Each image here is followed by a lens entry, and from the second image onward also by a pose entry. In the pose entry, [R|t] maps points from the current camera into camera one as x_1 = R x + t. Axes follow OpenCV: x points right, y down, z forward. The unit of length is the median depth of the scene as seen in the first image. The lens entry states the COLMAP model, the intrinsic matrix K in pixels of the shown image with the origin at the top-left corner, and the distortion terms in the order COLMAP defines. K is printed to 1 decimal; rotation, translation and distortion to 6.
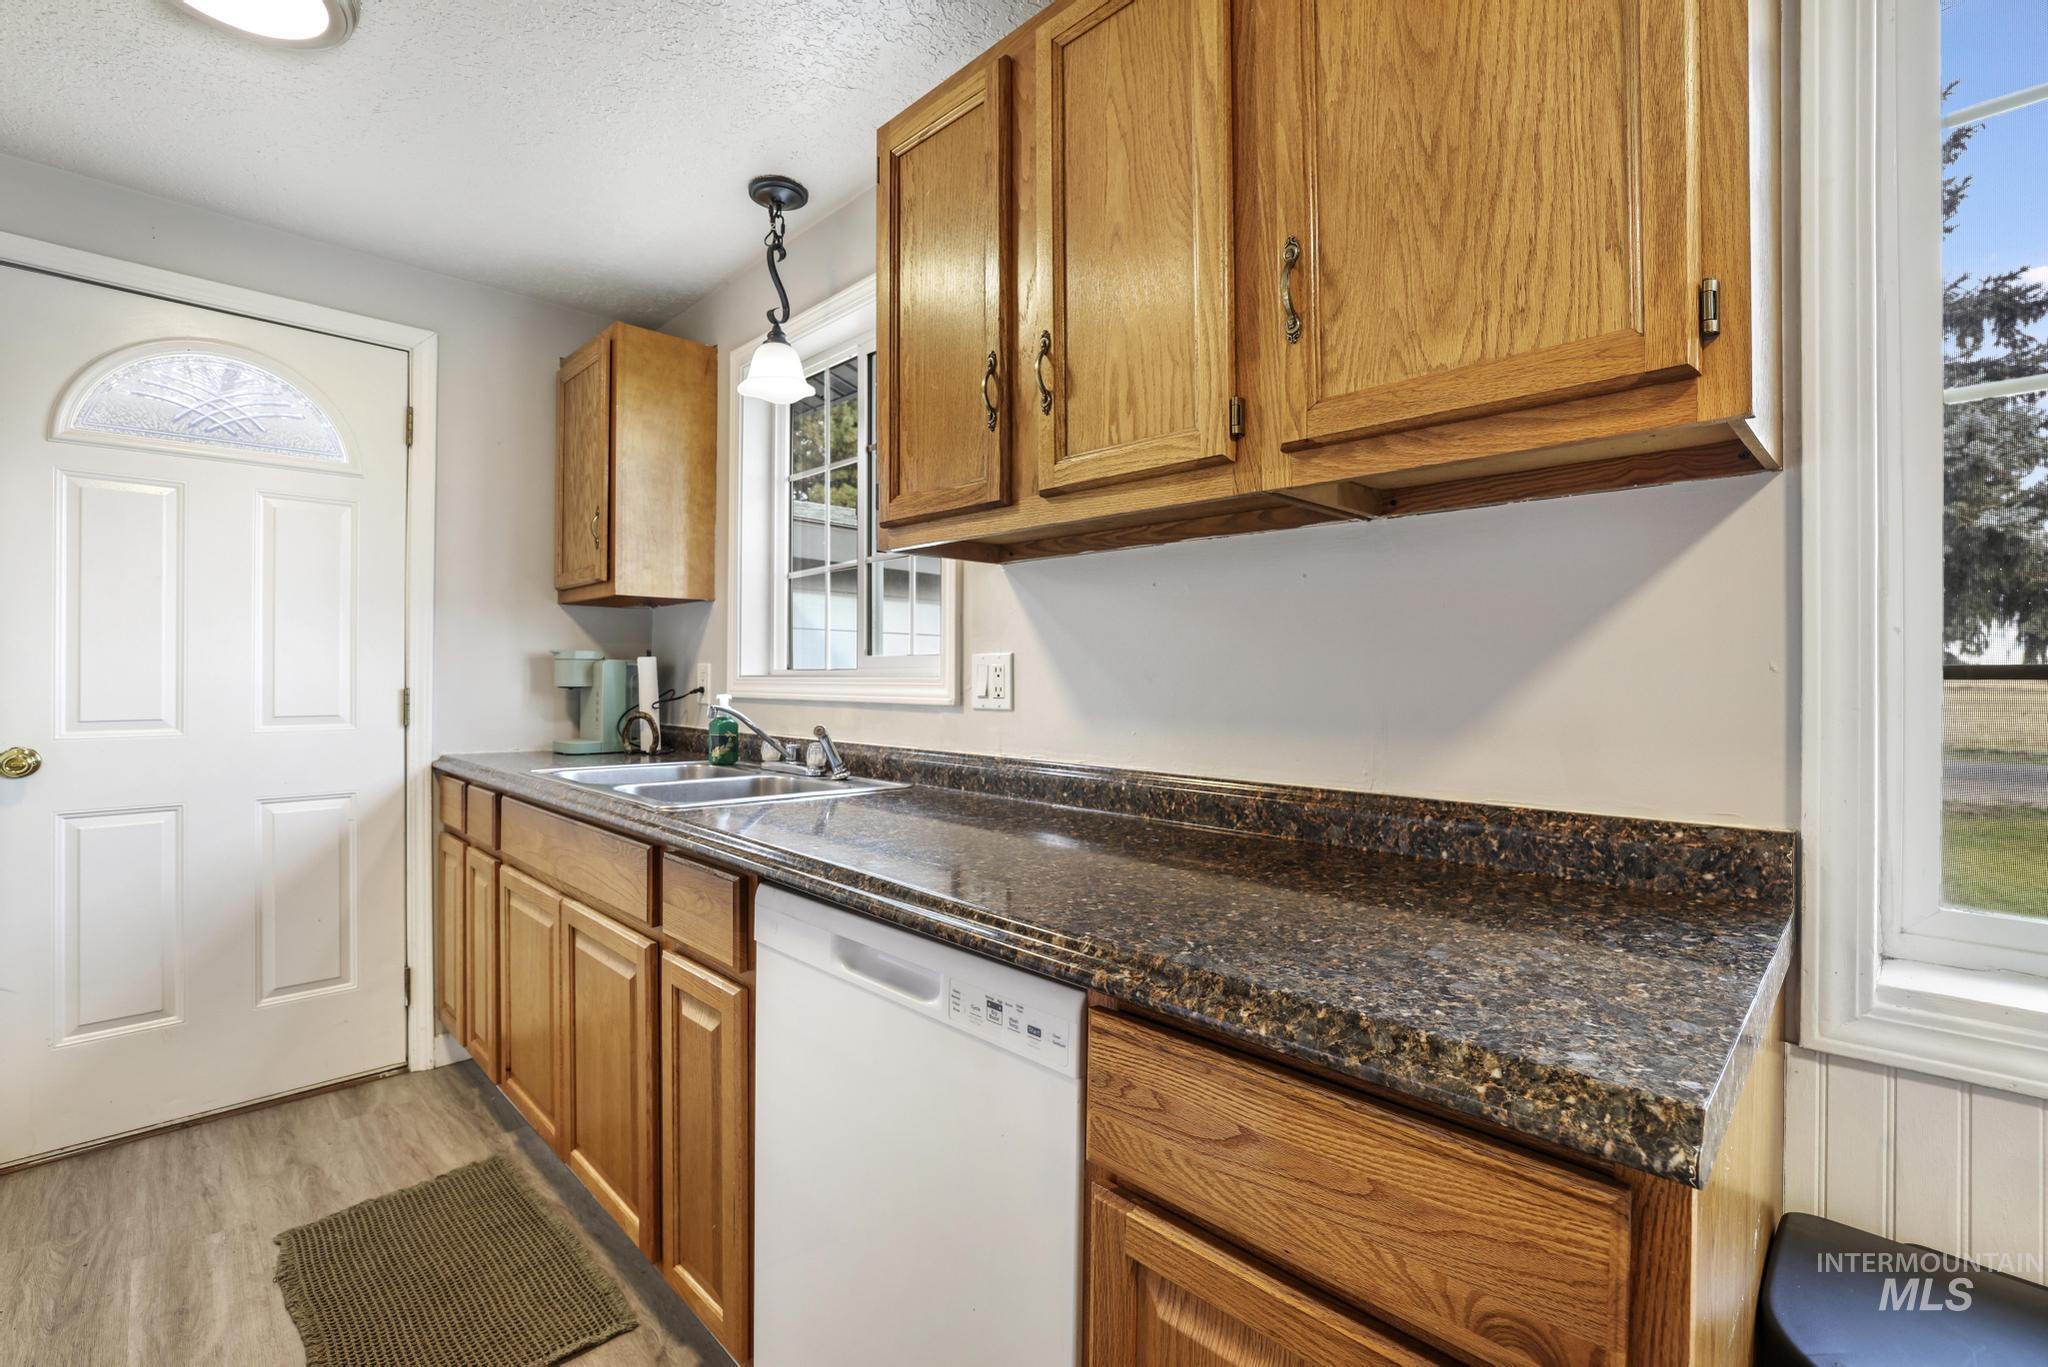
lens RADIAL K [[896.4, 0, 1018.7], [0, 896.4, 669.0], [0, 0, 1]] dist [-0.043965, 0.015545]
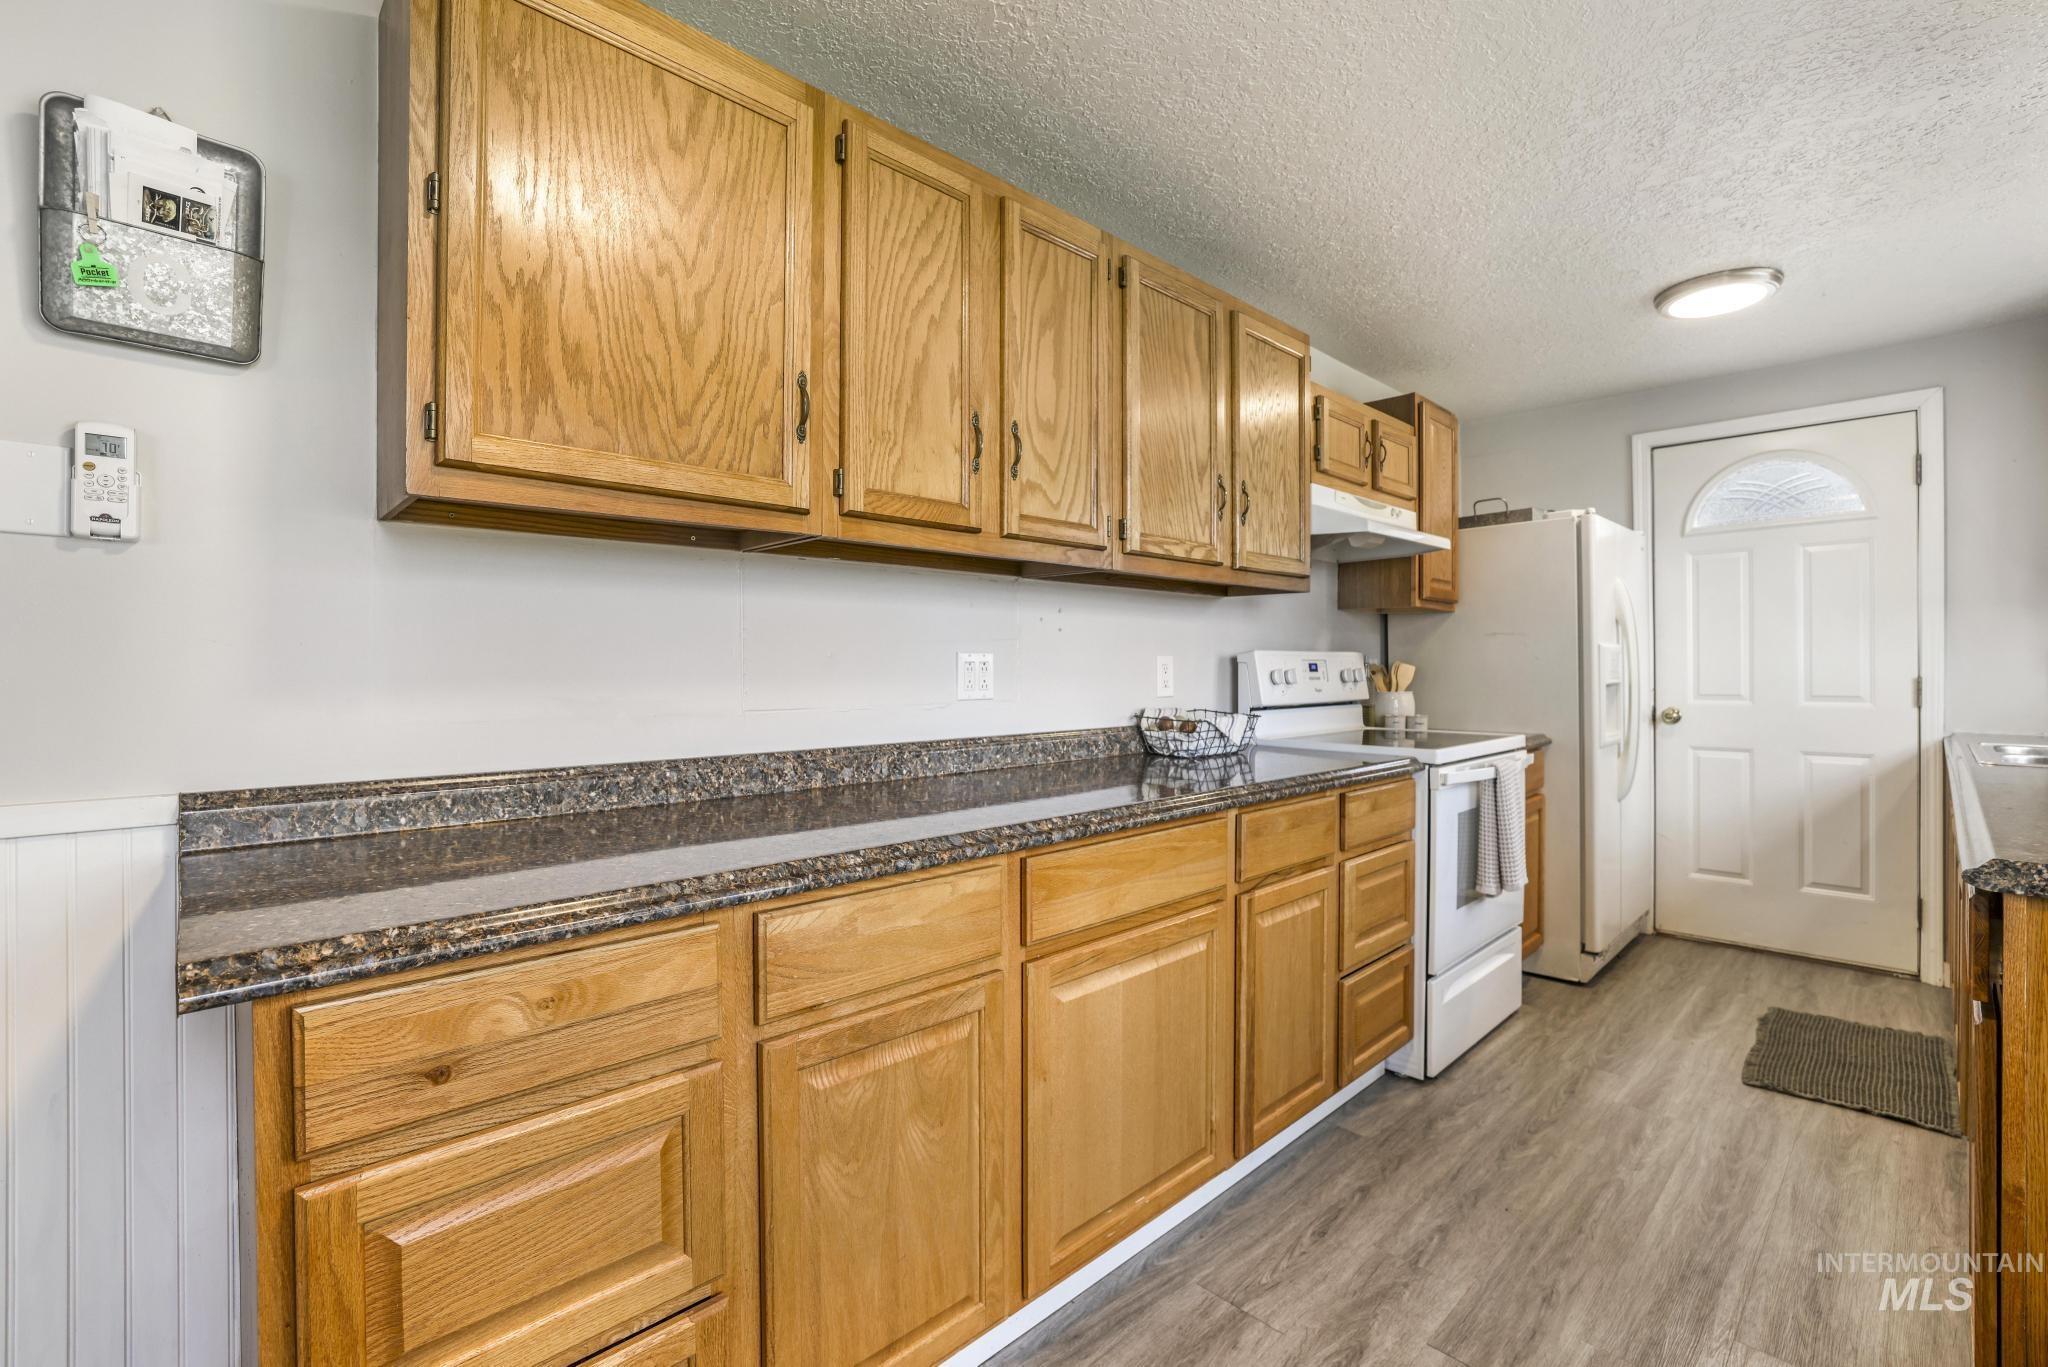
lens RADIAL K [[896.4, 0, 1018.7], [0, 896.4, 669.0], [0, 0, 1]] dist [-0.043965, 0.015545]
pose [[-0.011454, -0.000579, -0.999934, 0.613296], [0.009842, 0.999951, -0.000691, -0.001889], [0.999886, -0.009850, -0.011448, -0.301204]]
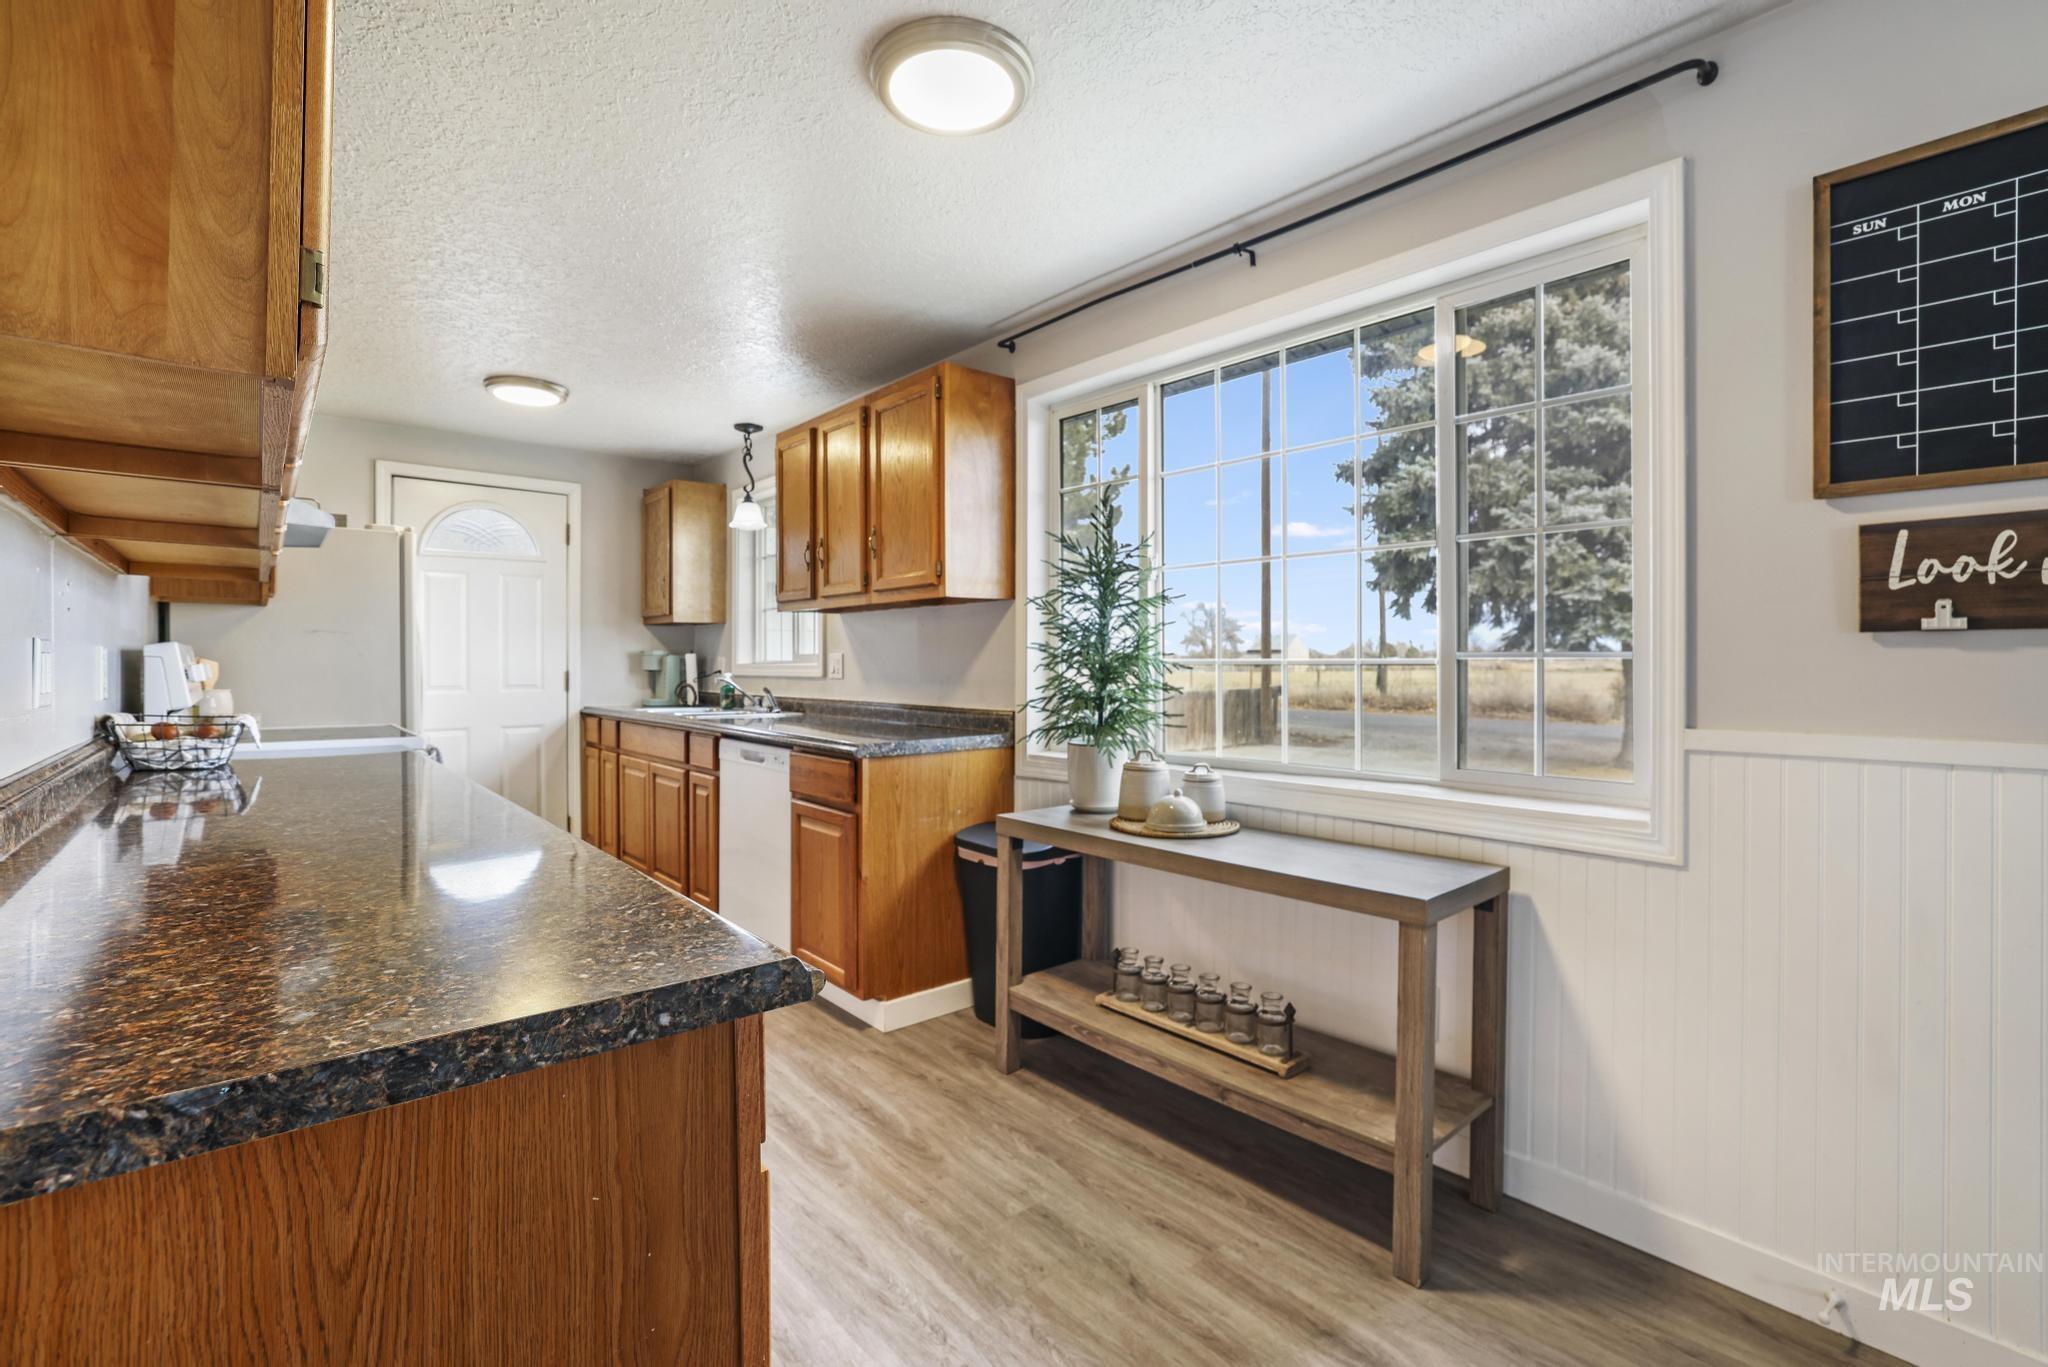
lens RADIAL K [[896.4, 0, 1018.7], [0, 896.4, 669.0], [0, 0, 1]] dist [-0.043965, 0.015545]
pose [[0.997917, -0.002259, -0.064468, 0.440261], [0.003139, 0.999903, 0.013555, -0.006121], [0.064431, -0.013729, 0.997828, -0.928153]]
